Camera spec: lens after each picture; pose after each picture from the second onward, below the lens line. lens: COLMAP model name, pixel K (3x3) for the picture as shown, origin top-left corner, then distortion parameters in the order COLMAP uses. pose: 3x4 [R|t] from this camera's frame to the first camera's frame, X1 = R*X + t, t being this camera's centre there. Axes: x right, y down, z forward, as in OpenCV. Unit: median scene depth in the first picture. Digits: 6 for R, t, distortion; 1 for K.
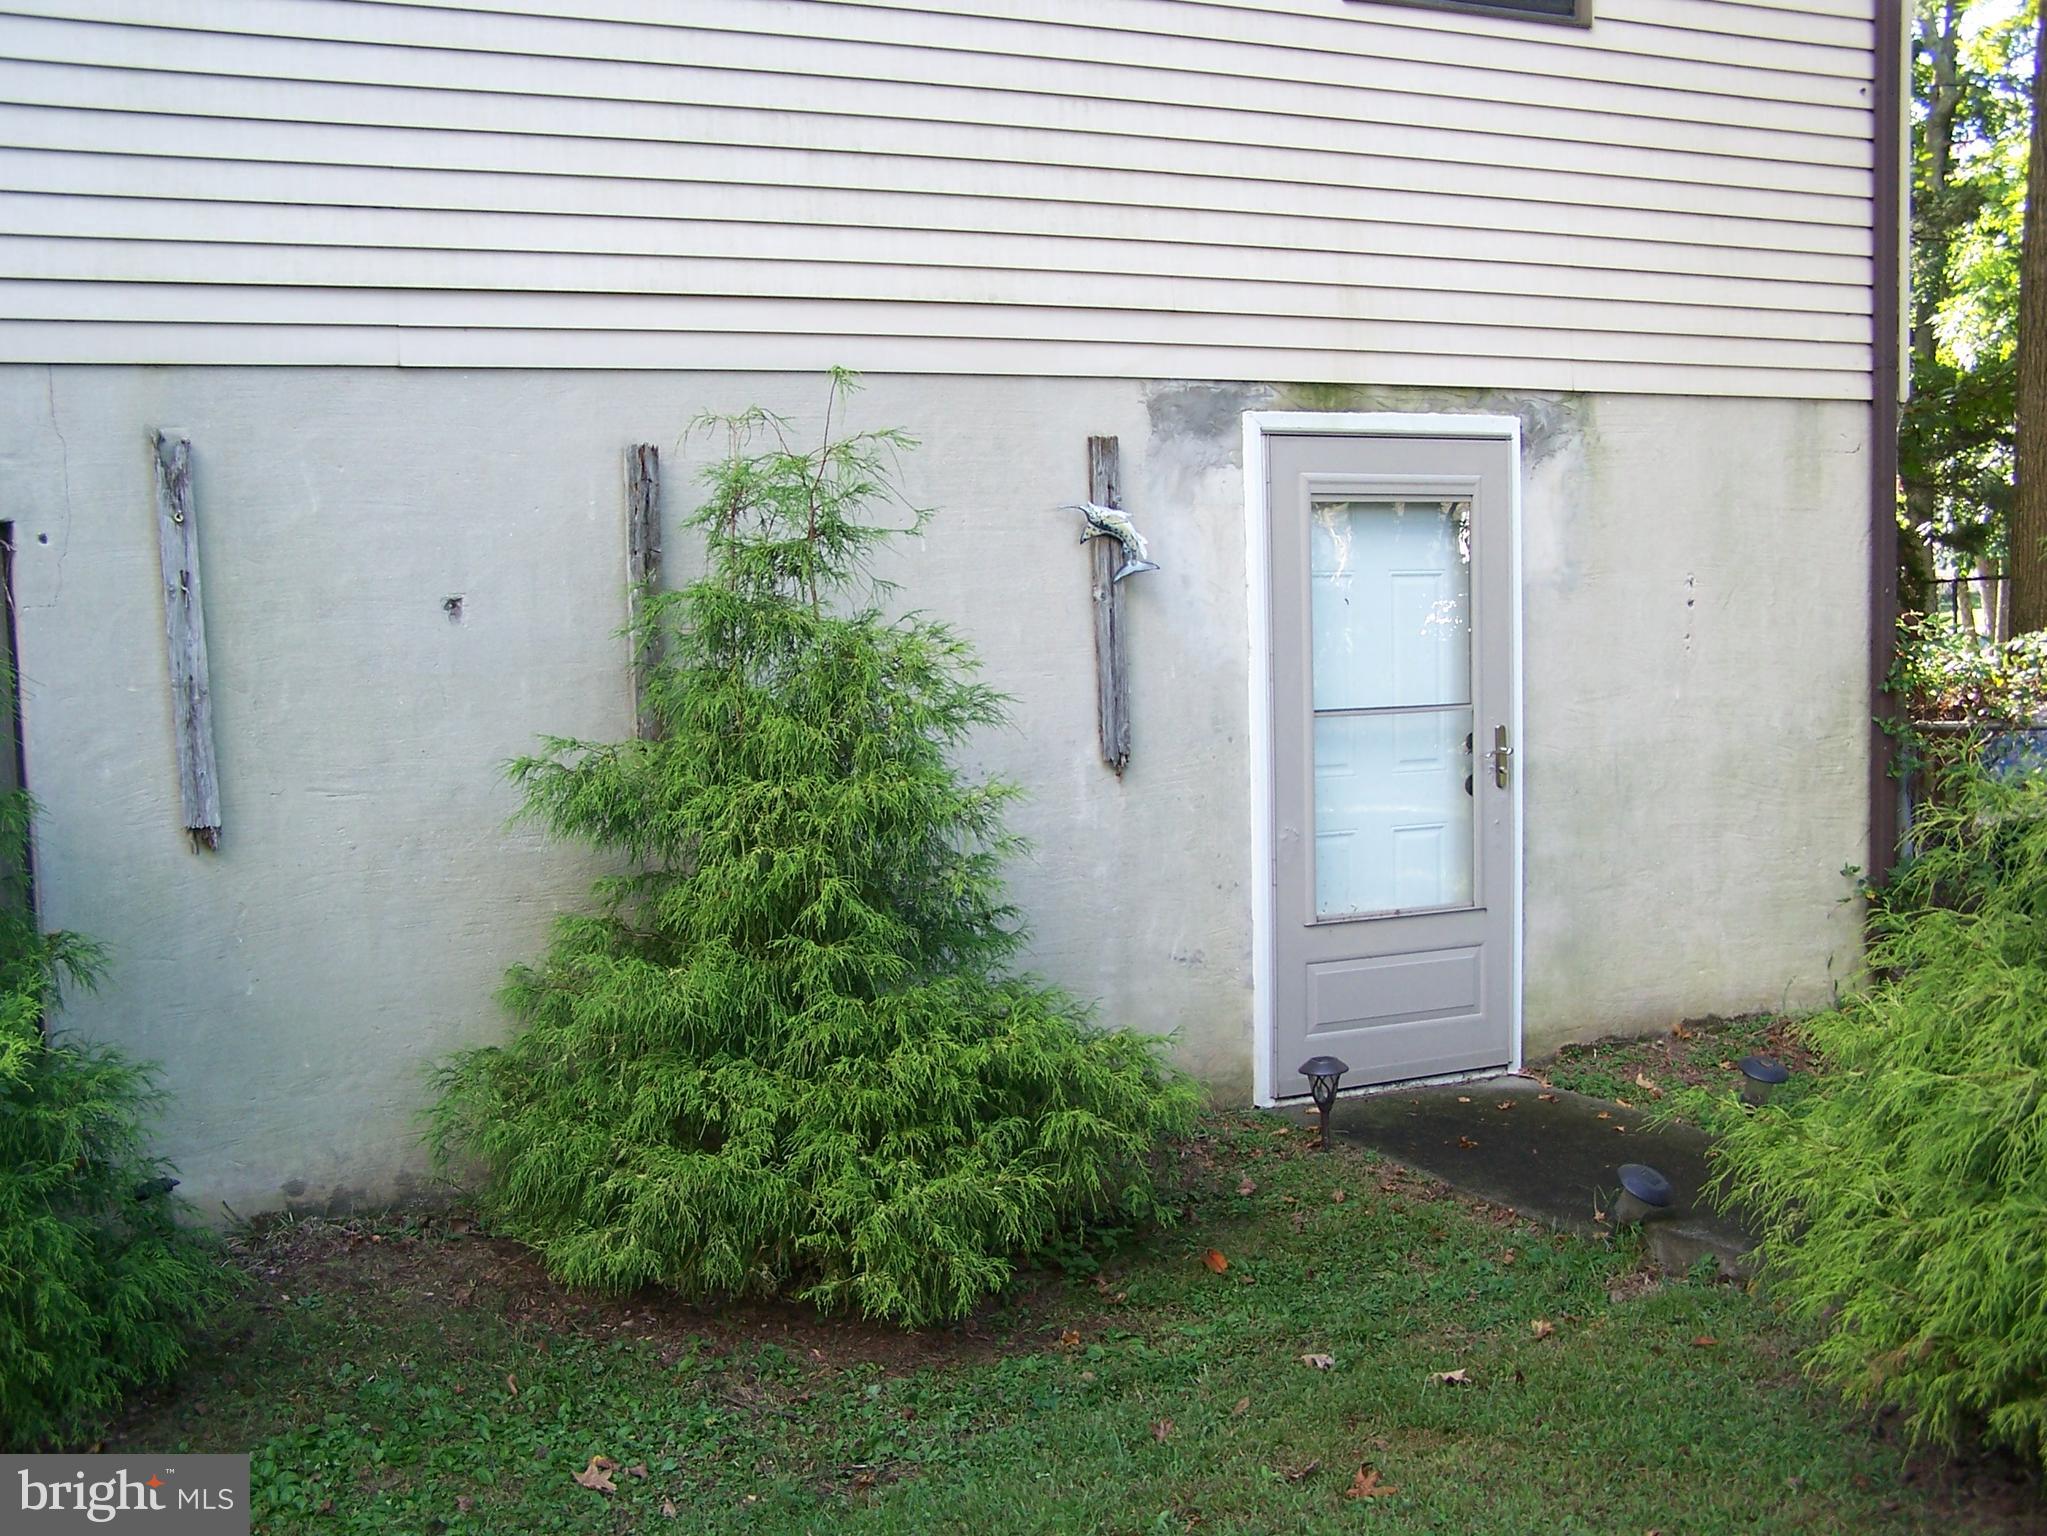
lens RADIAL K [[2358.4, 0, 984.0], [0, 2358.4, 818.8], [0, 0, 1]] dist [-0.206129, 0.401814]
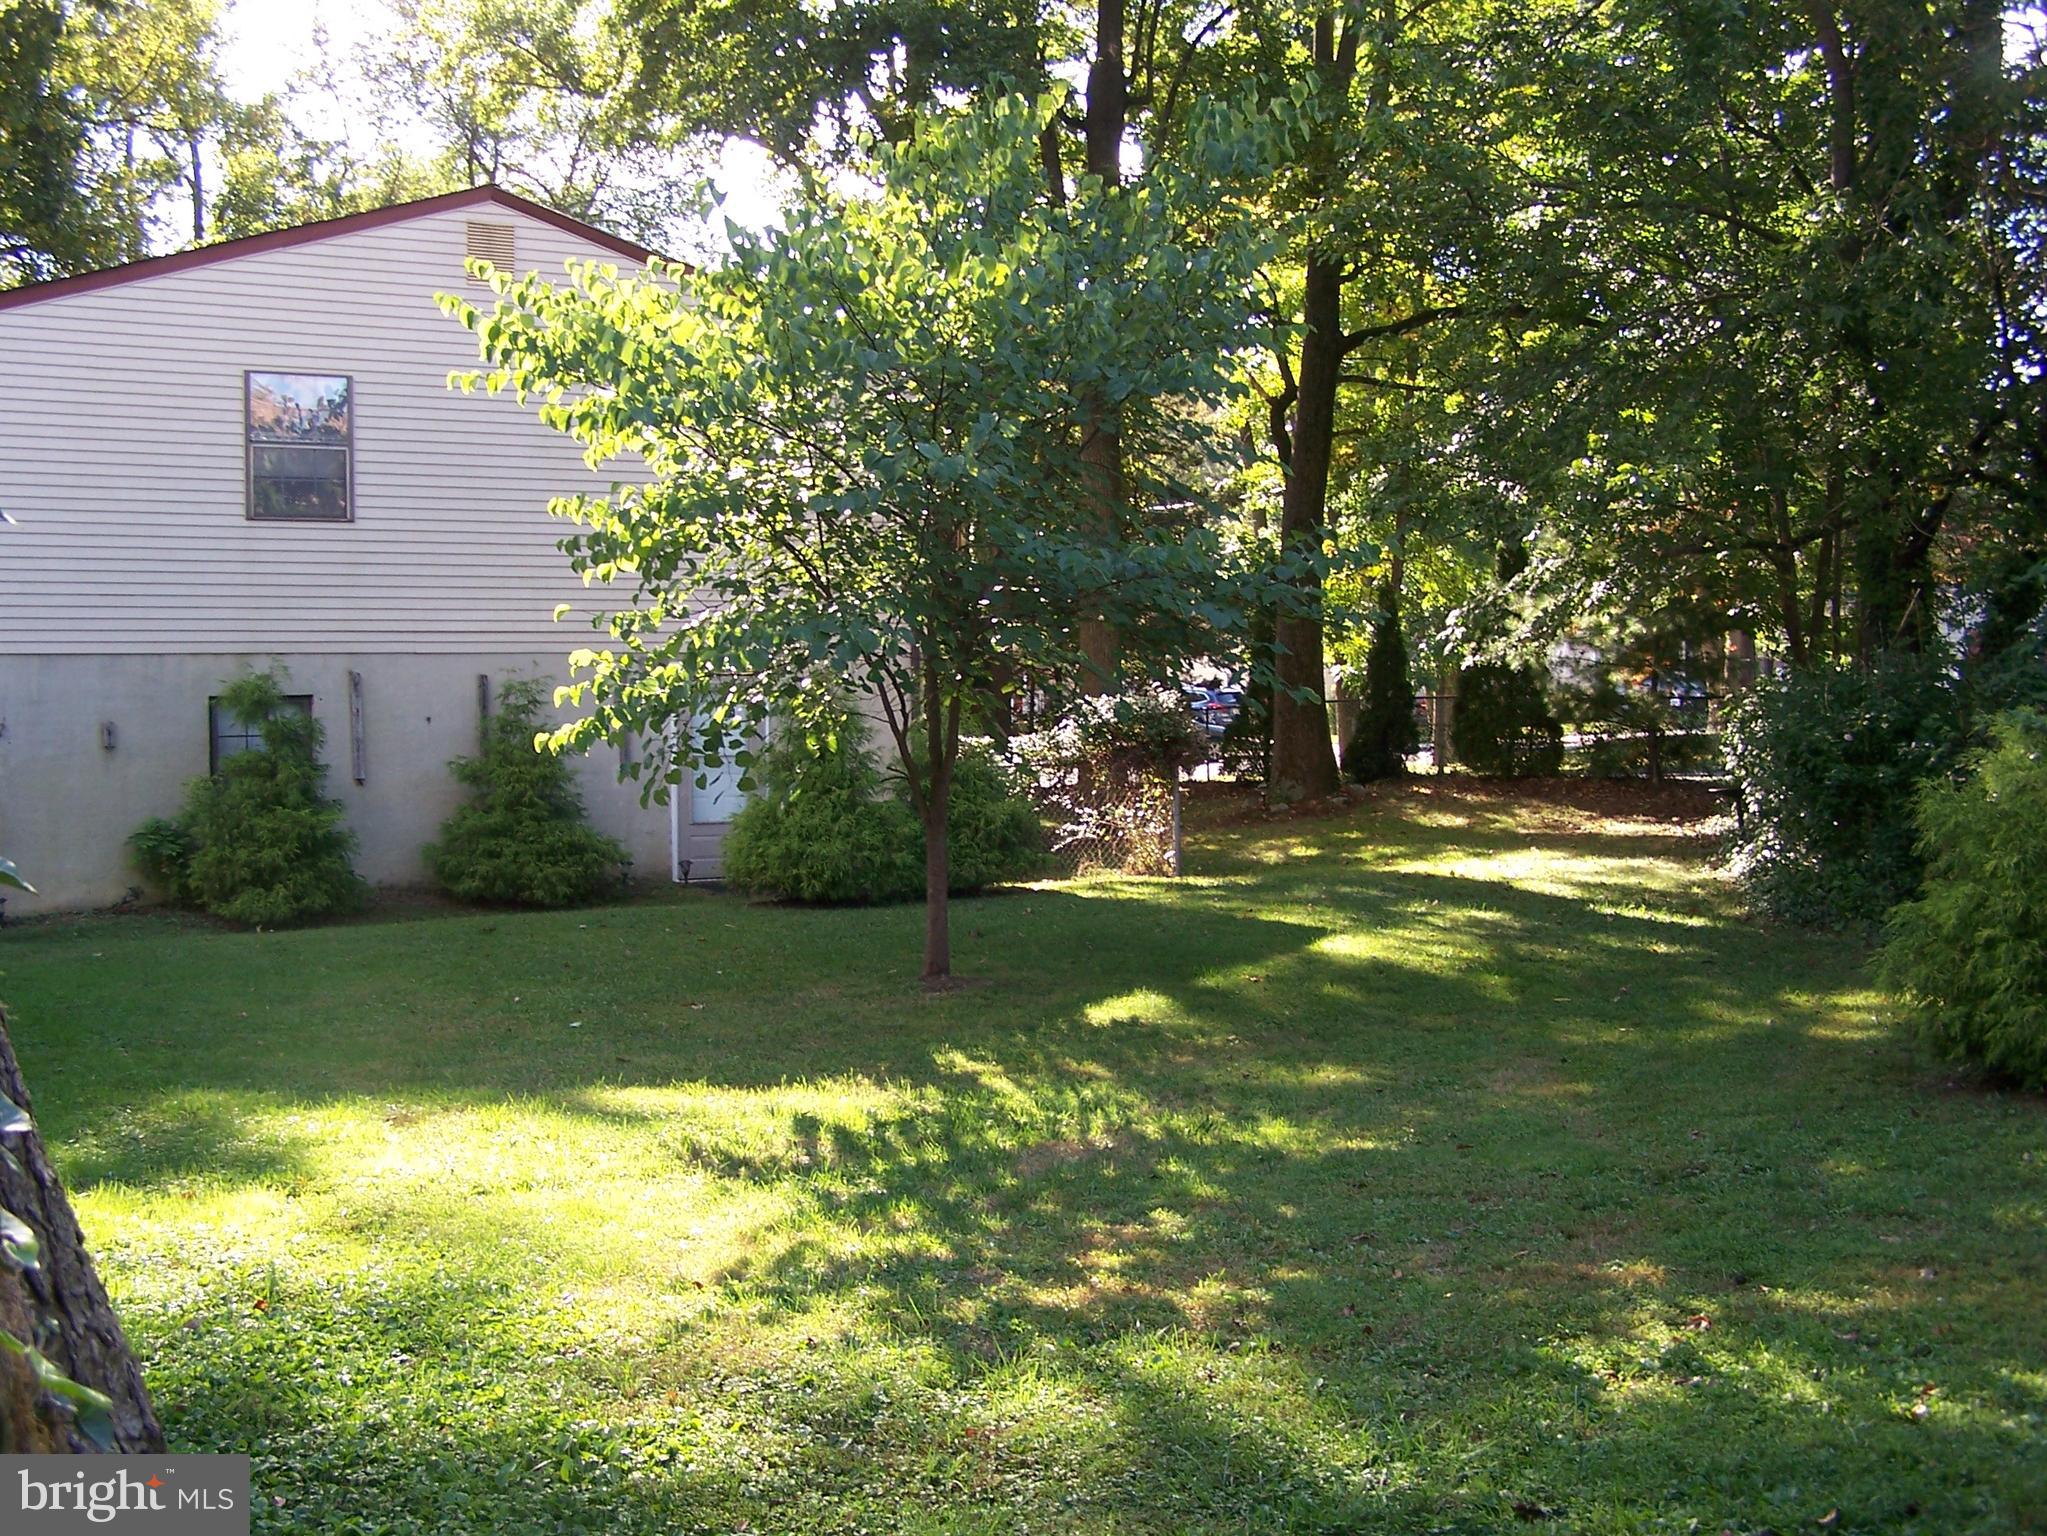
lens RADIAL K [[2358.4, 0, 984.0], [0, 2358.4, 818.8], [0, 0, 1]] dist [-0.206129, 0.401814]
pose [[0.996512, 0.015118, 0.082067, 0.347726], [-0.011383, 0.998886, -0.045785, 0.226865], [-0.082667, 0.044691, 0.995575, -2.771695]]
